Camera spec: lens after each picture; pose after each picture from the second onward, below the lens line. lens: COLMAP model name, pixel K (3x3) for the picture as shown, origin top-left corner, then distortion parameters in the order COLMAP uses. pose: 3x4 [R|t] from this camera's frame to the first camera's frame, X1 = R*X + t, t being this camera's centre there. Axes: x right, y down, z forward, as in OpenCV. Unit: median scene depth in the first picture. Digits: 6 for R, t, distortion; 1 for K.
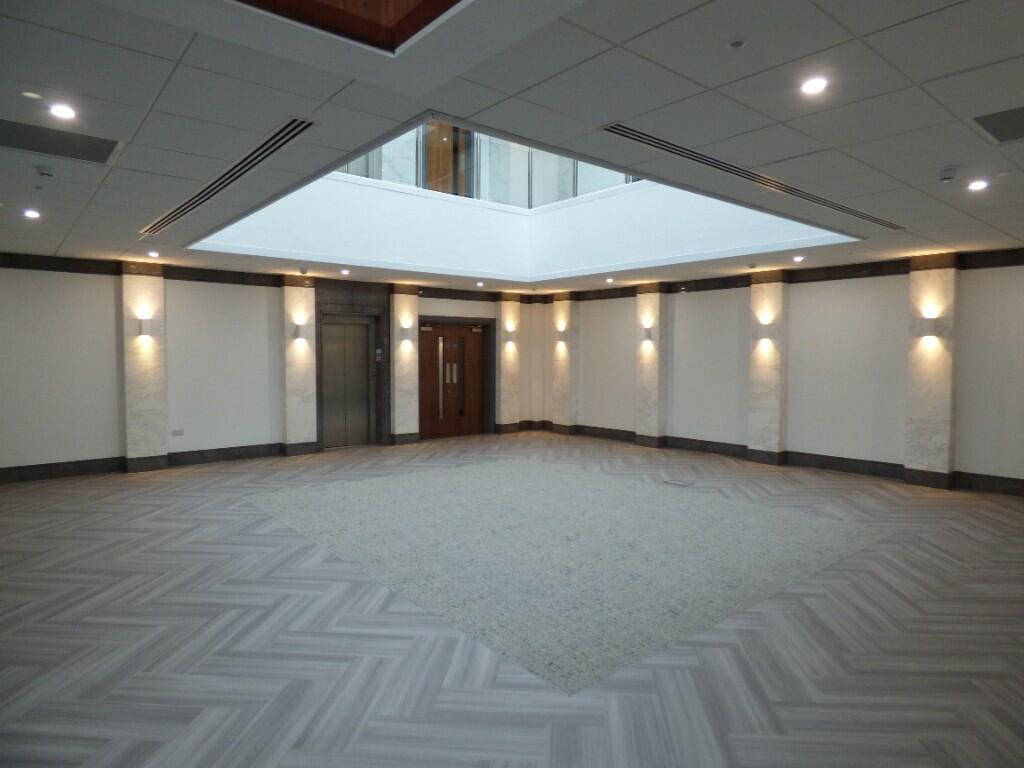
lens RADIAL K [[625.9, 0, 512.0], [0, 625.9, 384.0], [0, 0, 1]] dist [0.005318, 0.028191]
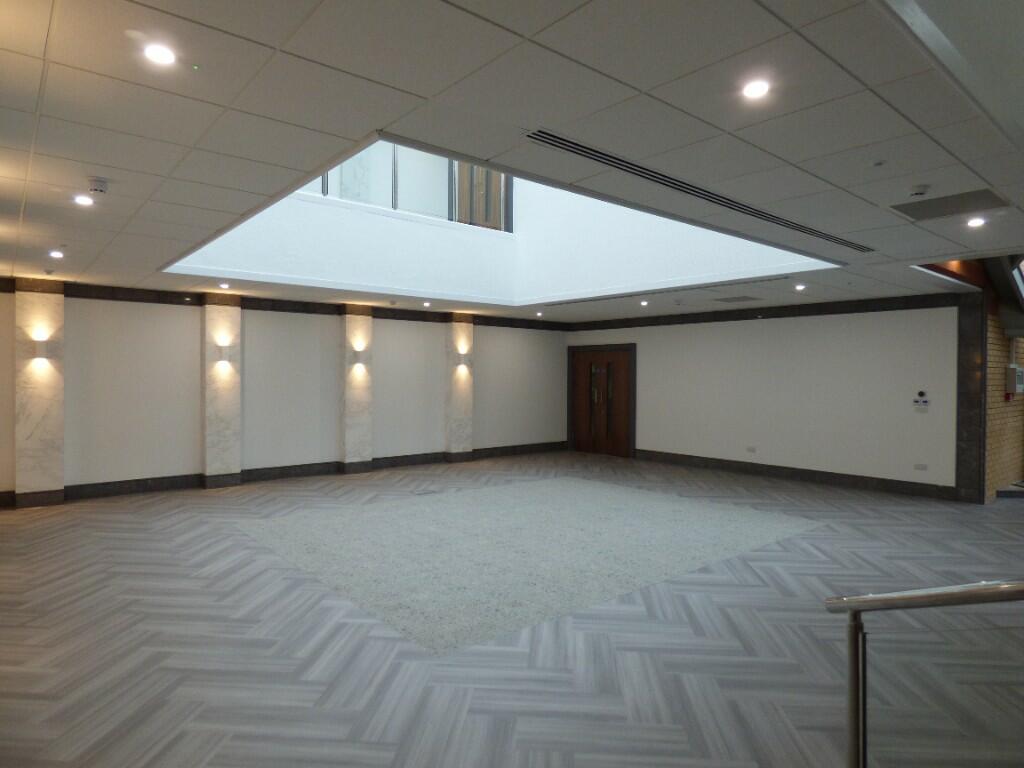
lens RADIAL K [[623.9, 0, 512.0], [0, 623.9, 384.0], [0, 0, 1]] dist [-0.064341, 0.025650]
pose [[-0.004781, -0.012219, 0.999914, -0.903369], [0.050105, 0.998666, 0.012443, -0.042987], [-0.998732, 0.050160, -0.004163, 0.897803]]
